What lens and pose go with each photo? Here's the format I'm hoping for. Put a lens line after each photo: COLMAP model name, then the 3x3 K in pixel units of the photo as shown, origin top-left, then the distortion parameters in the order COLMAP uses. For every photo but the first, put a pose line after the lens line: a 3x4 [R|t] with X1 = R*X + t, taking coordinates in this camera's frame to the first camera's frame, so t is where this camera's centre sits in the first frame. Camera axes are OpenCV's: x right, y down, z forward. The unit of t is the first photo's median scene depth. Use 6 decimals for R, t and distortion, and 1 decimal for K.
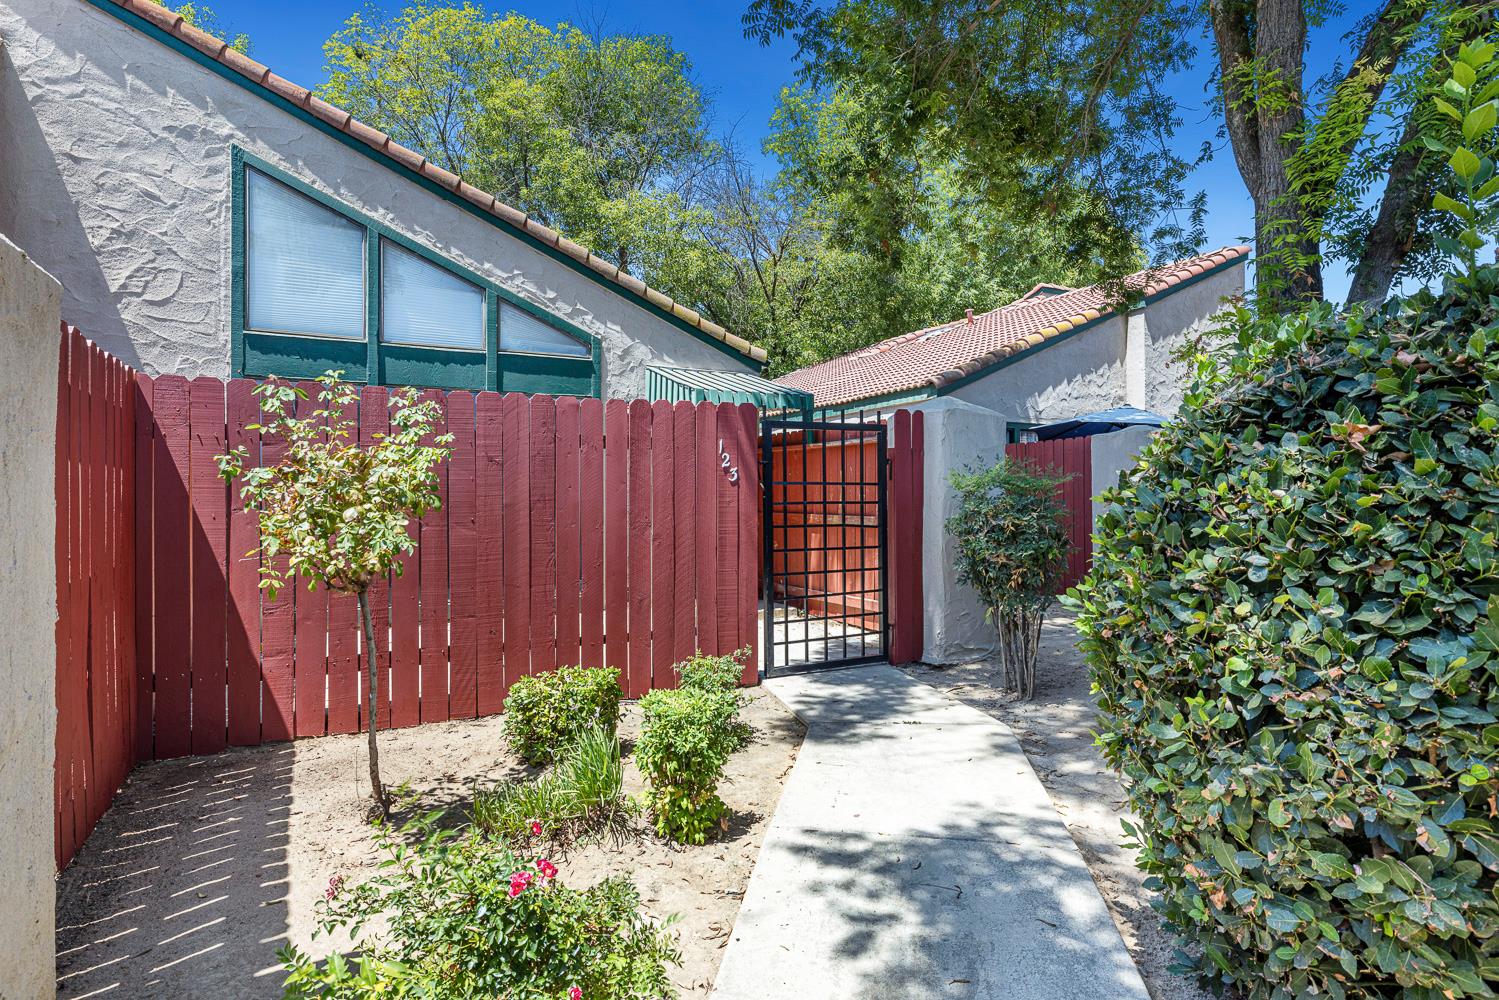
lens RADIAL K [[782.3, 0, 755.8], [0, 782.3, 488.7], [0, 0, 1]] dist [-0.000599, 0.001163]
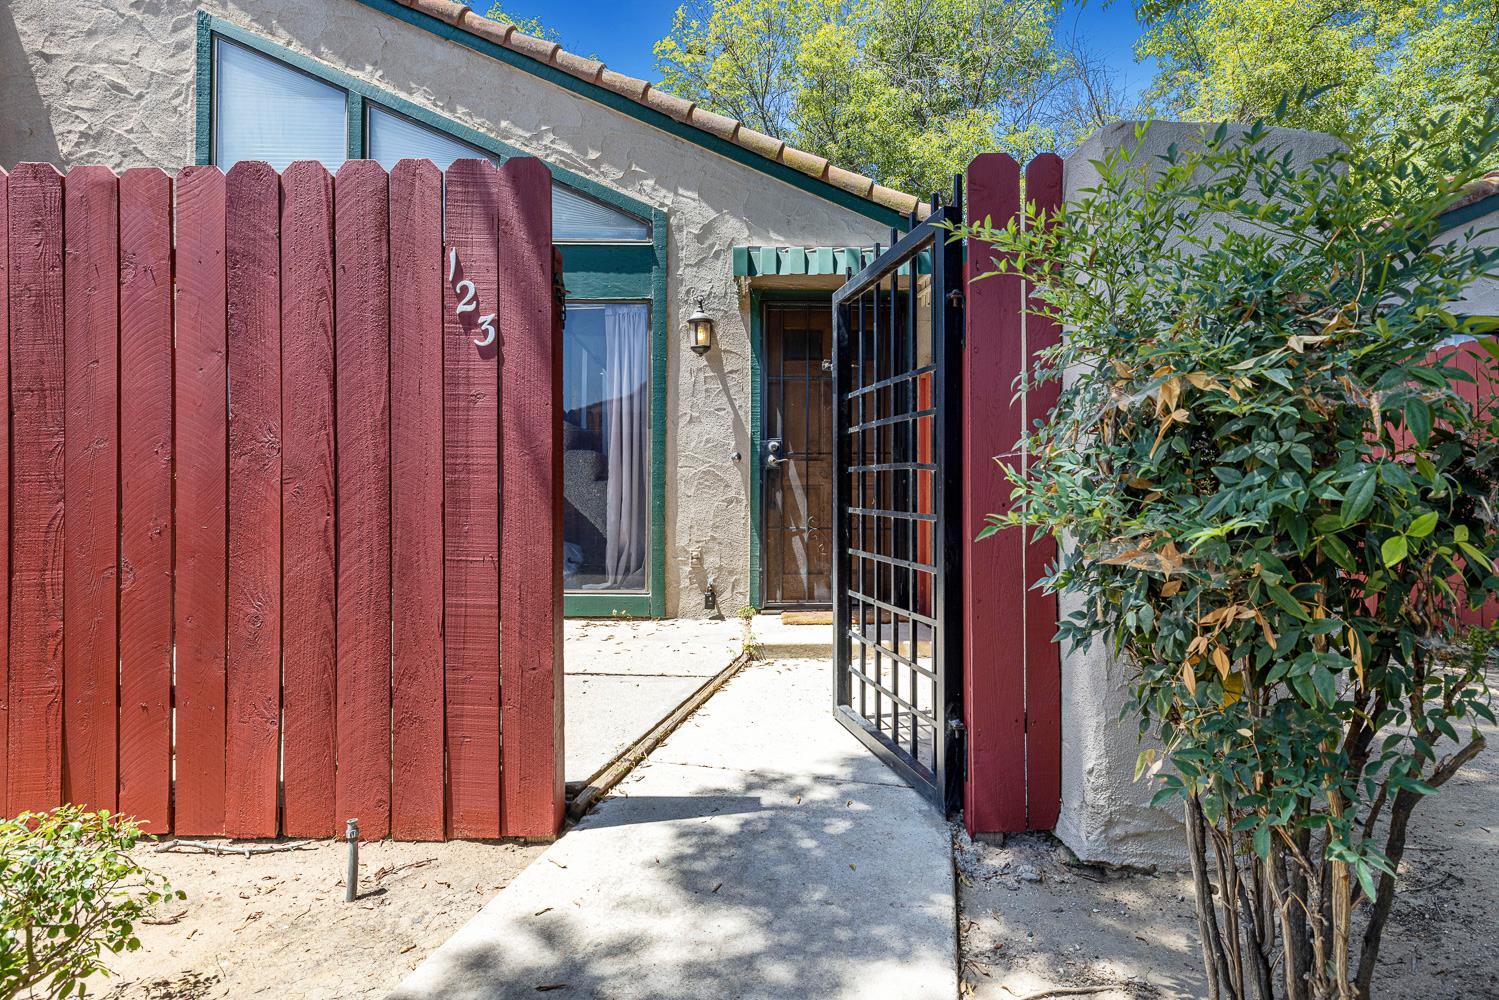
lens RADIAL K [[812.6, 0, 750.8], [0, 812.6, 473.8], [0, 0, 1]] dist [0.003292, 0.002030]
pose [[0.891412, -0.004009, -0.453176, 0.221223], [0.000057, 0.999962, -0.008734, 0.046733], [0.453194, 0.007760, 0.891378, 0.509421]]
